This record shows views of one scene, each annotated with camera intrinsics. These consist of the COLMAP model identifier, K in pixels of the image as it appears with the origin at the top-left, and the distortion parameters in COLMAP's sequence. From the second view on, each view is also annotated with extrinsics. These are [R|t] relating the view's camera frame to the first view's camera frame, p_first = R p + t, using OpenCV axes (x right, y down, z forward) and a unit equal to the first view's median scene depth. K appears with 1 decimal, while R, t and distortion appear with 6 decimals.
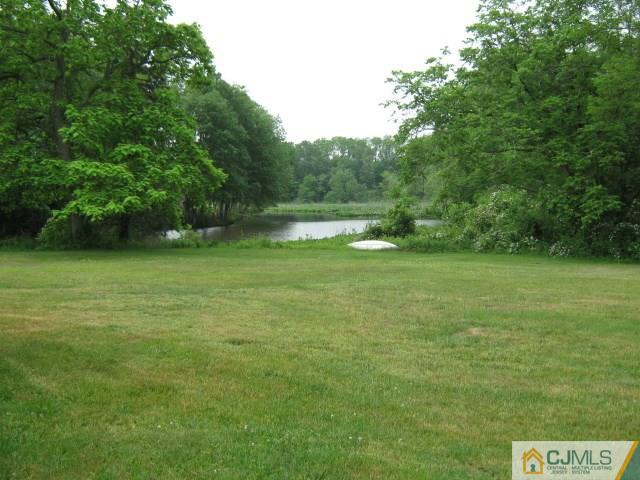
lens RADIAL K [[716.1, 0, 319.4], [0, 716.1, 239.0], [0, 0, 1]] dist [0.005313, 0.000000]
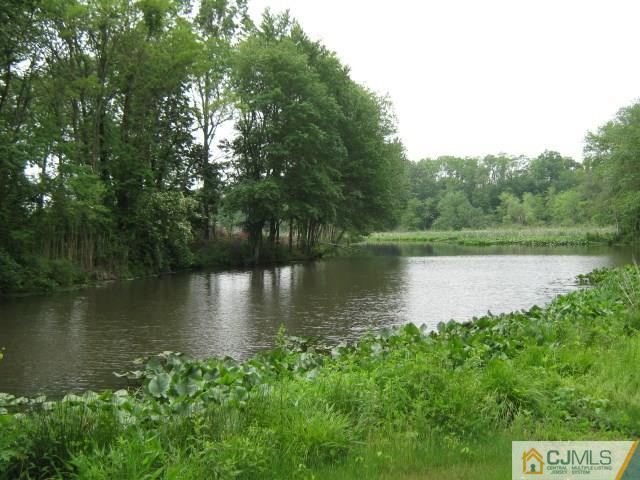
lens RADIAL K [[716.1, 0, 319.7], [0, 716.1, 240.0], [0, 0, 1]] dist [0.005313, 0.000000]
pose [[0.990960, -0.014301, -0.133396, -0.012650], [0.008640, 0.999041, -0.042919, -0.003388], [0.133882, 0.041379, 0.990133, 0.129229]]
